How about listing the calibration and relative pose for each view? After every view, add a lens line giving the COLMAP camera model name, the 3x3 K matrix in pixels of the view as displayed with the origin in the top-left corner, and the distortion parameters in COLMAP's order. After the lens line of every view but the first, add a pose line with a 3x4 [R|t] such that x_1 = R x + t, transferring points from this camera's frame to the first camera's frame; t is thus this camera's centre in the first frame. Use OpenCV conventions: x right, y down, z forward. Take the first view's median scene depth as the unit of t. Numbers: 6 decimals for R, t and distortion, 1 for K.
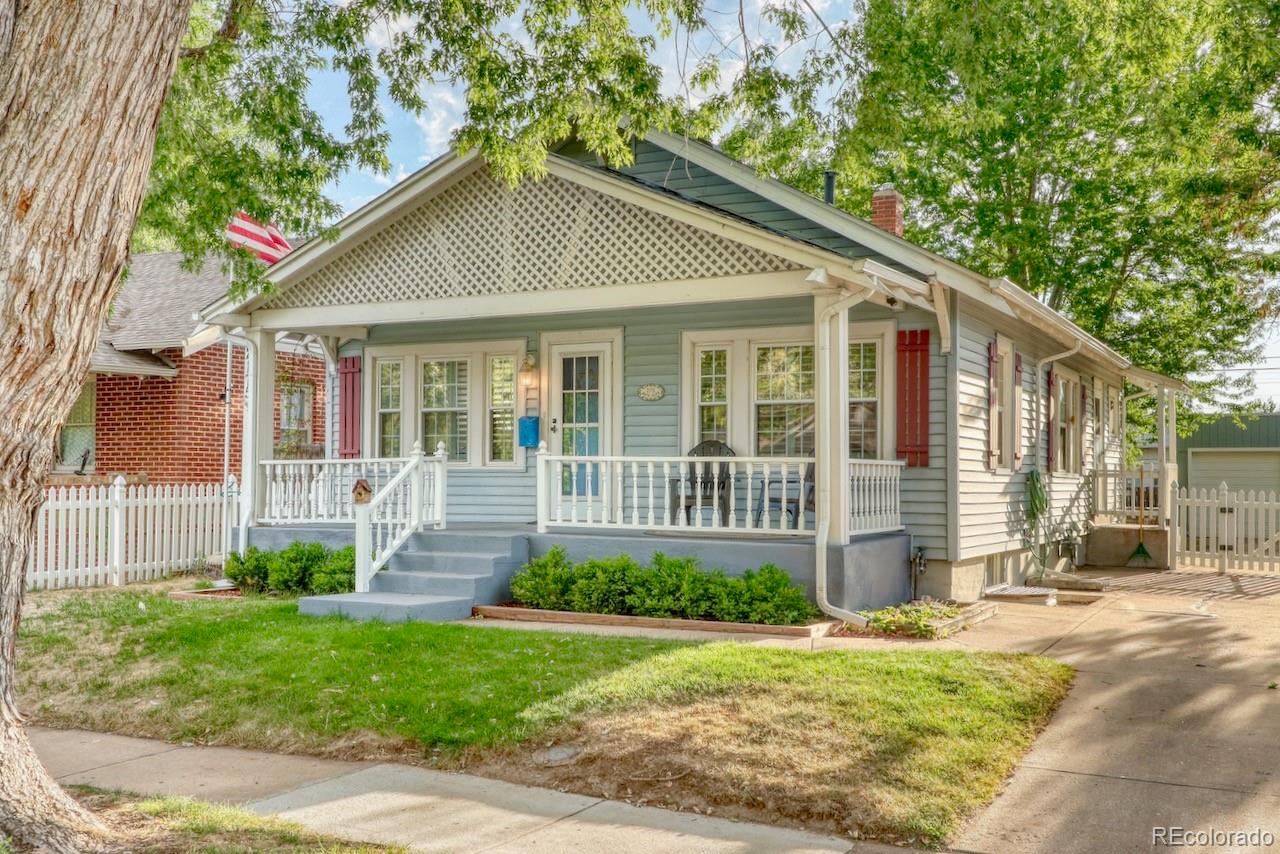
lens RADIAL K [[1279.7, 0, 640.6], [0, 1279.7, 445.8], [0, 0, 1]] dist [0.007545, -0.002457]
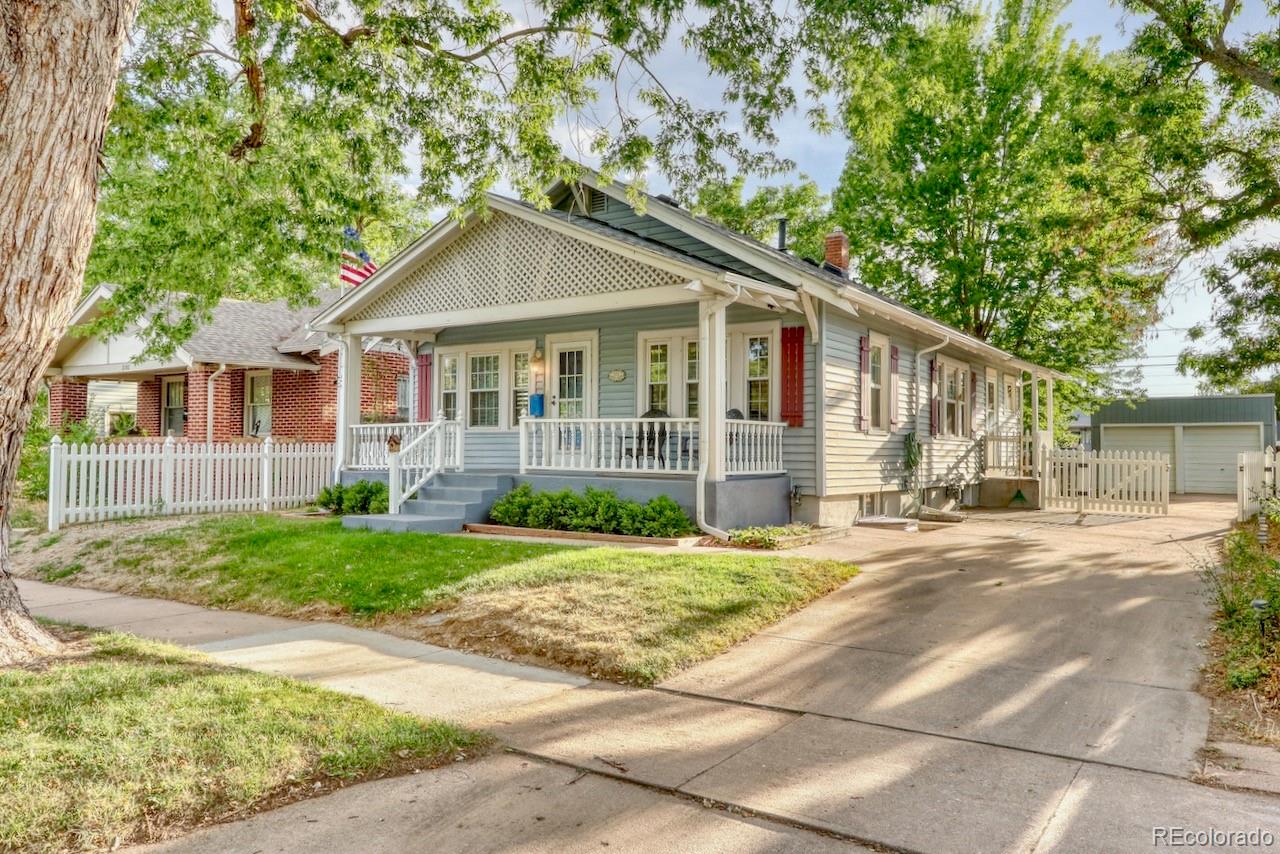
lens RADIAL K [[912.3, 0, 640.0], [0, 912.3, 427.0], [0, 0, 1]] dist [-0.010578, 0.002206]
pose [[0.993365, -0.001376, -0.114995, 0.169965], [0.001061, 0.999995, -0.002807, 0.019664], [0.114999, 0.002667, 0.993362, 0.014538]]
